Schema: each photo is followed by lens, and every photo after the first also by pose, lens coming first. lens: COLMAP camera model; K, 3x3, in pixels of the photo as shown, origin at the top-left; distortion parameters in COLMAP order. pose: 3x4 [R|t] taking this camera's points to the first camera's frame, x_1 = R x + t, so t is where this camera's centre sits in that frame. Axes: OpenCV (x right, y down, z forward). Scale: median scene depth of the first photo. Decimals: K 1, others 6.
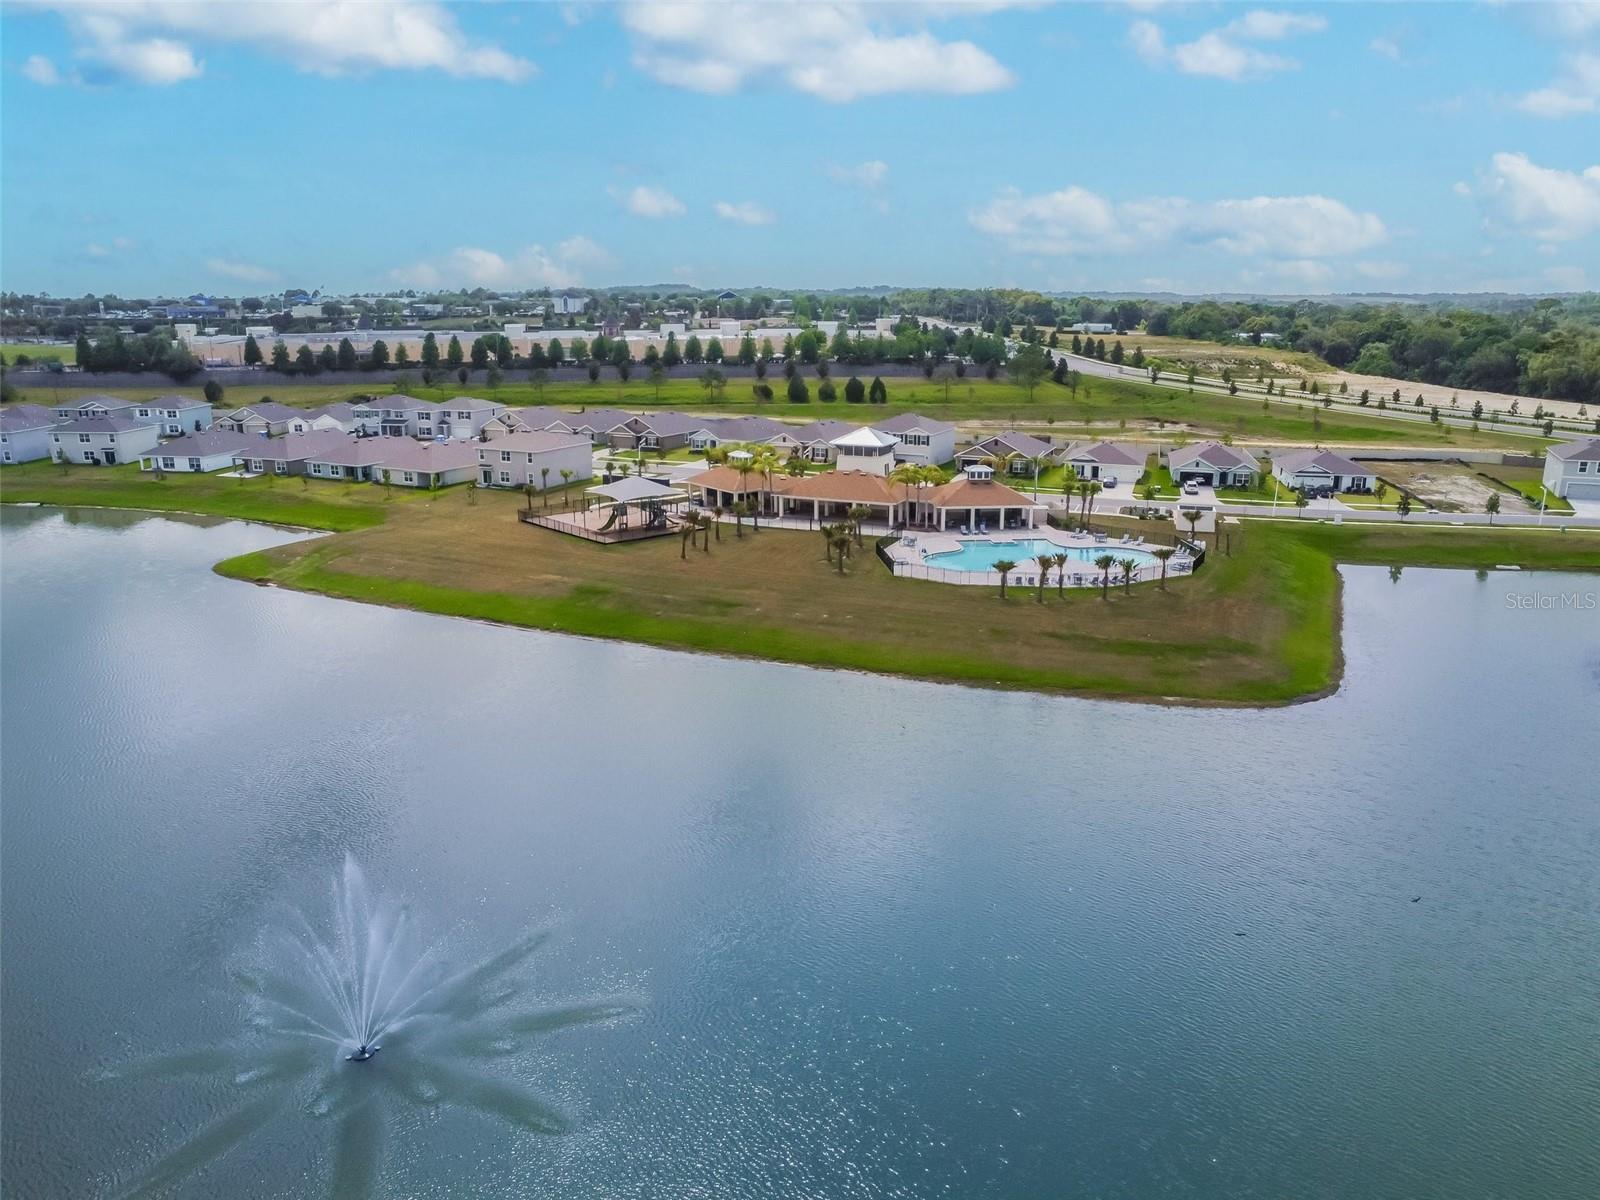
lens RADIAL K [[1158.8, 0, 793.2], [0, 1158.8, 597.5], [0, 0, 1]] dist [-0.141910, 0.215875]
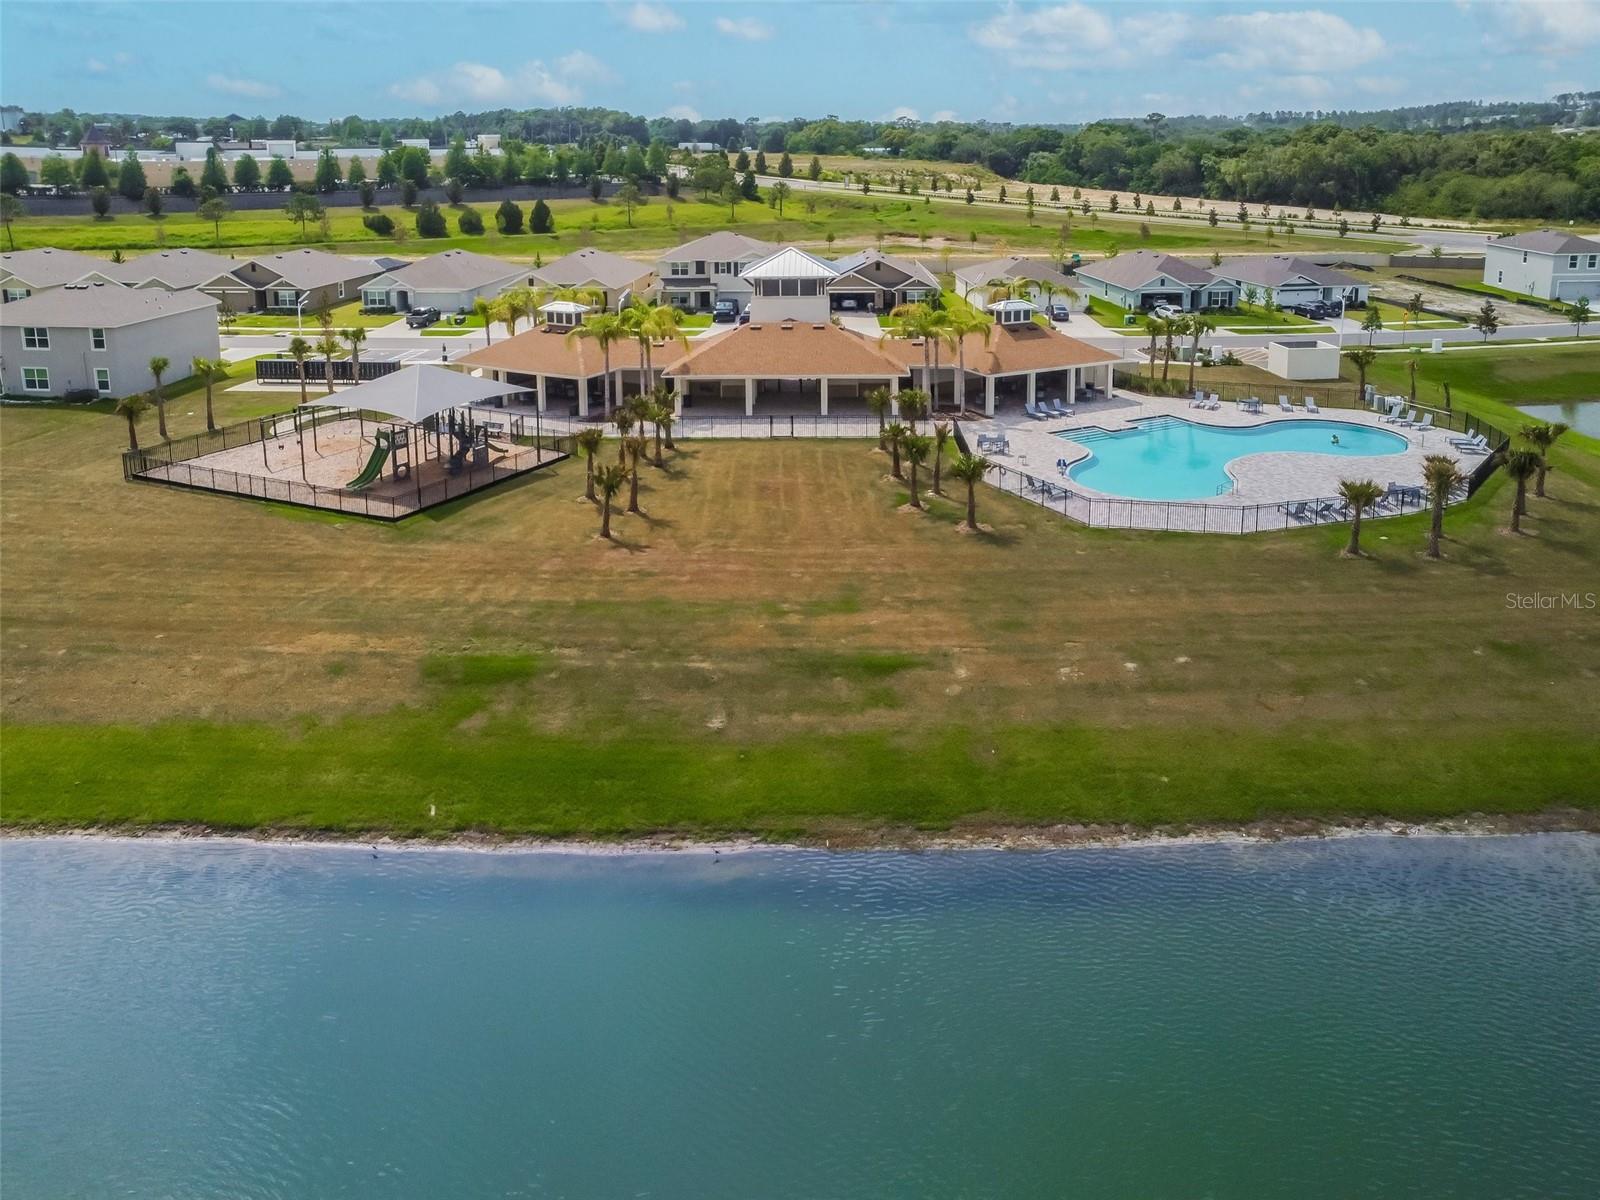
lens RADIAL K [[1226.3, 0, 839.1], [0, 1226.3, 413.0], [0, 0, 1]] dist [-0.148683, 0.271903]
pose [[0.912556, -0.092002, 0.398469, -0.083546], [0.103039, 0.994657, -0.006322, -0.029707], [-0.395758, 0.046827, 0.917160, 0.223728]]
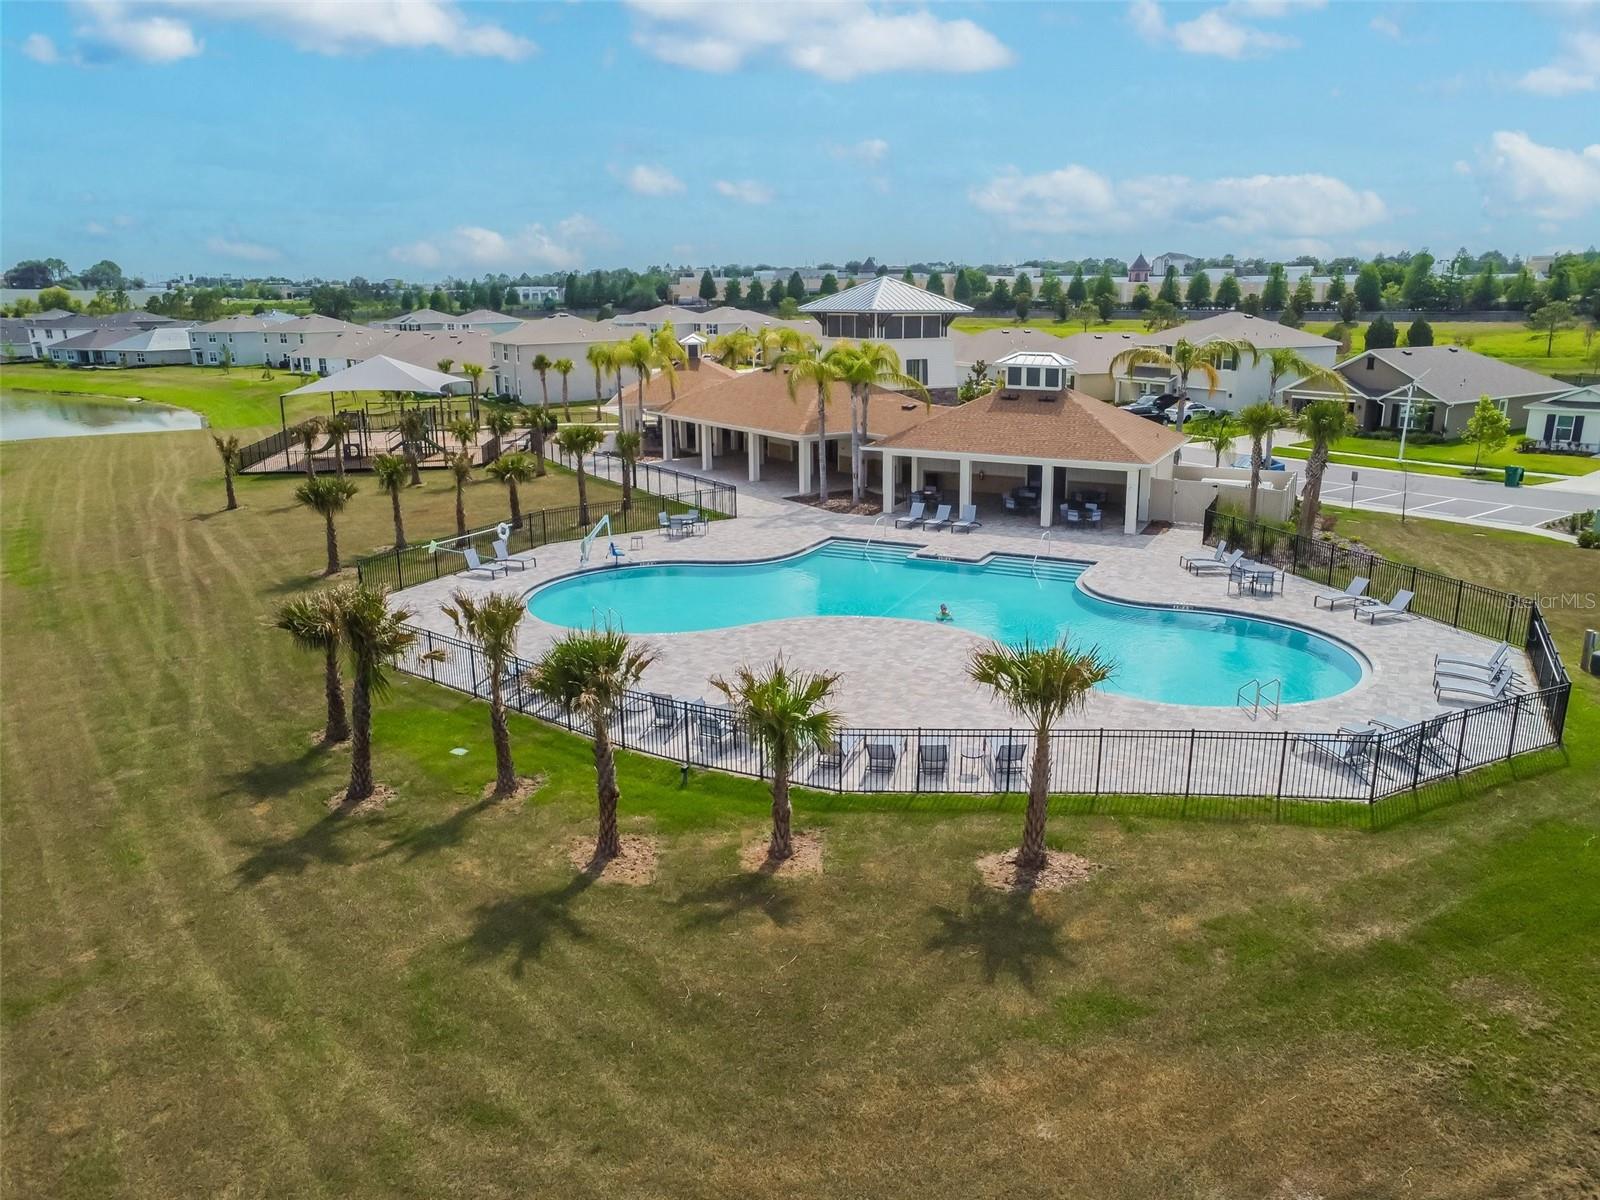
lens RADIAL K [[1168.8, 0, 801.7], [0, 1168.8, 635.6], [0, 0, 1]] dist [-0.100129, 0.181346]
pose [[0.850620, 0.151774, -0.503400, 0.142803], [-0.133422, 0.988400, 0.072550, -0.019766], [0.508571, 0.005452, 0.861003, 0.308224]]
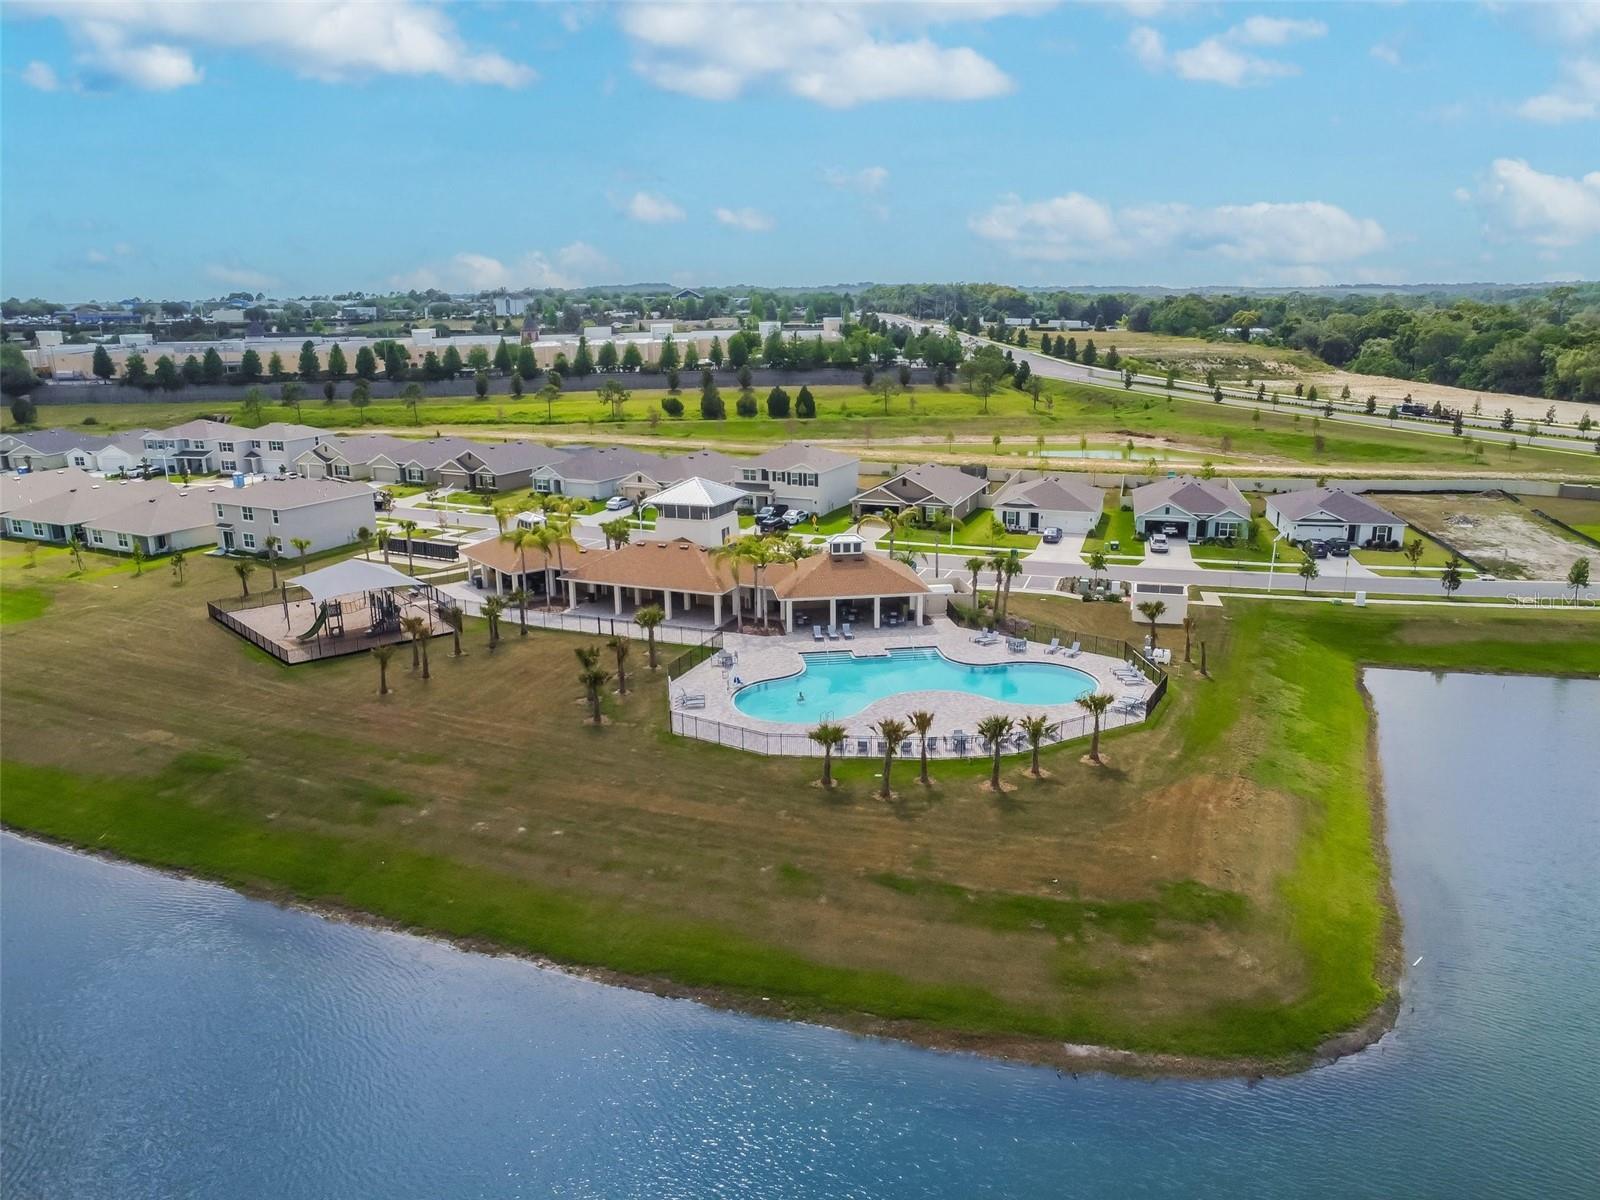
lens RADIAL K [[1176.4, 0, 800.0], [0, 1176.4, 600.0], [0, 0, 1]] dist [-0.140193, 0.221259]
pose [[0.999759, -0.014873, 0.016151, 0.058294], [0.014872, 0.999889, 0.000185, -0.035990], [-0.016152, 0.000055, 0.999870, 0.140466]]
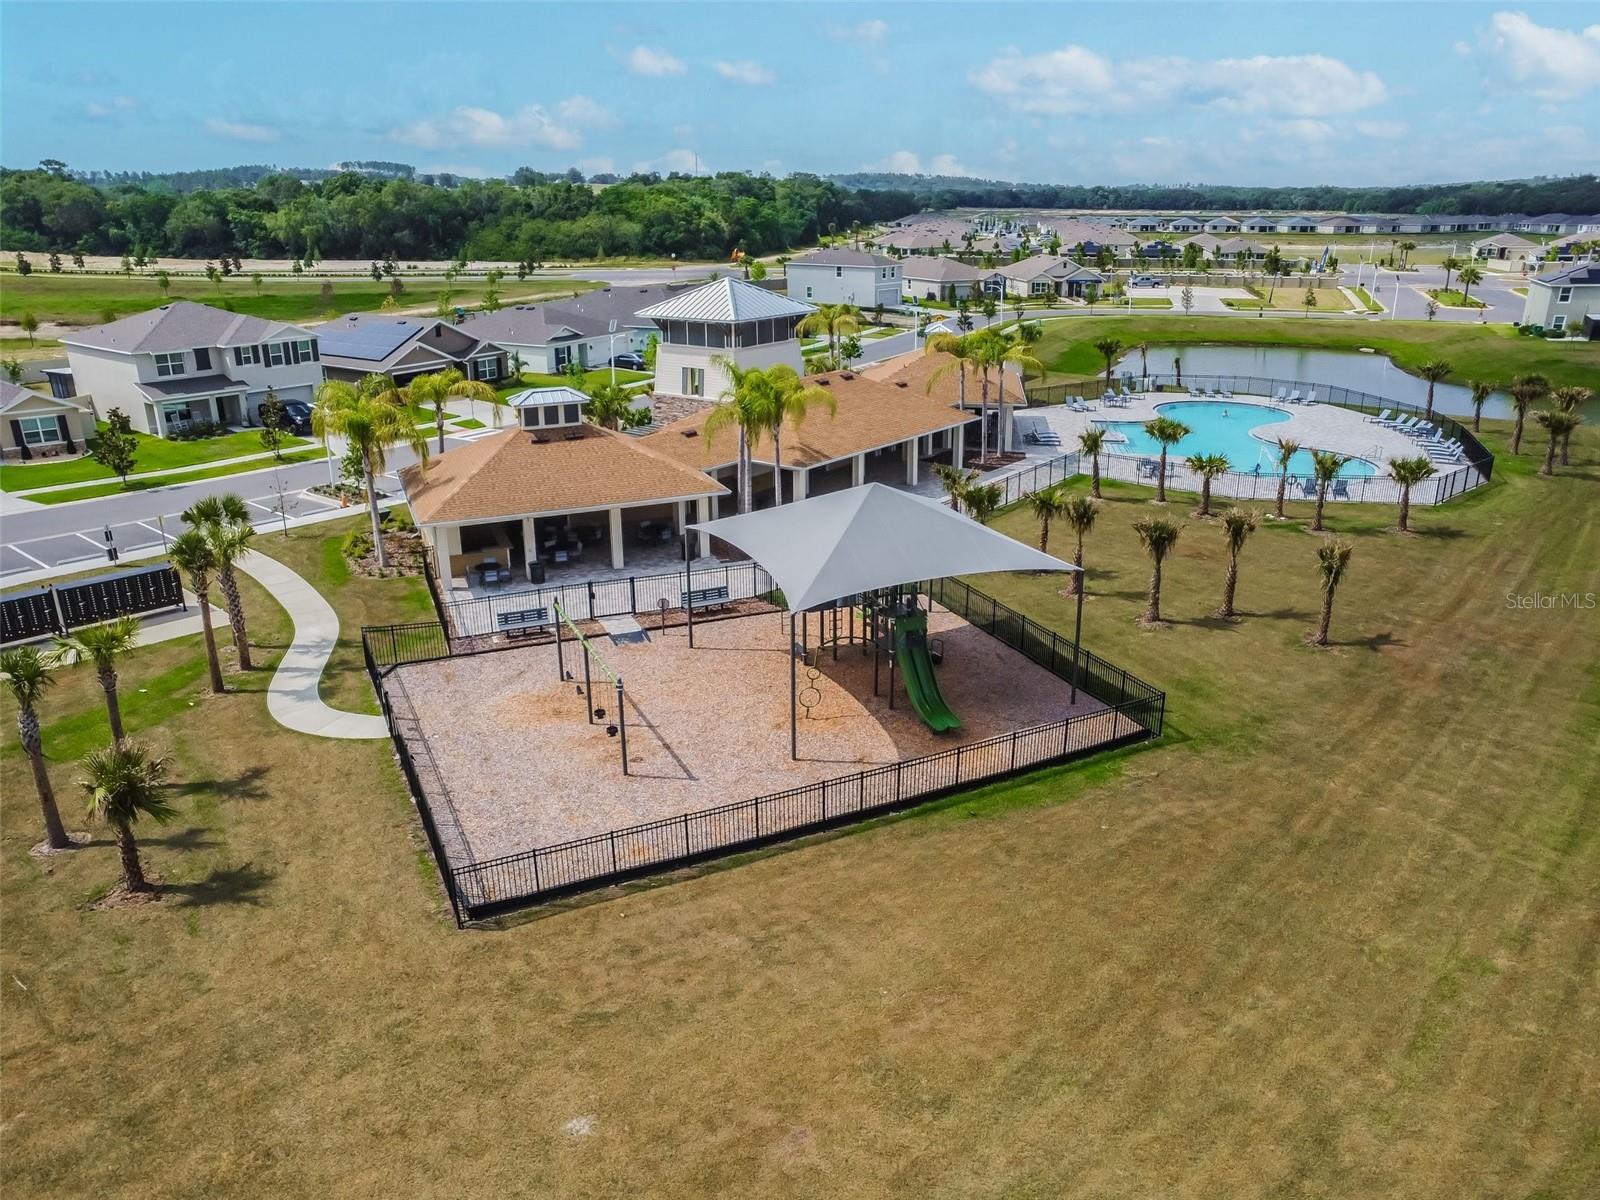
lens RADIAL K [[1176.4, 0, 800.0], [0, 1176.4, 600.0], [0, 0, 1]] dist [-0.140193, 0.221259]
pose [[0.233932, -0.321777, 0.917461, -0.185252], [0.249543, 0.931905, 0.263215, -0.073429], [-0.939683, 0.167372, 0.298299, 0.442819]]
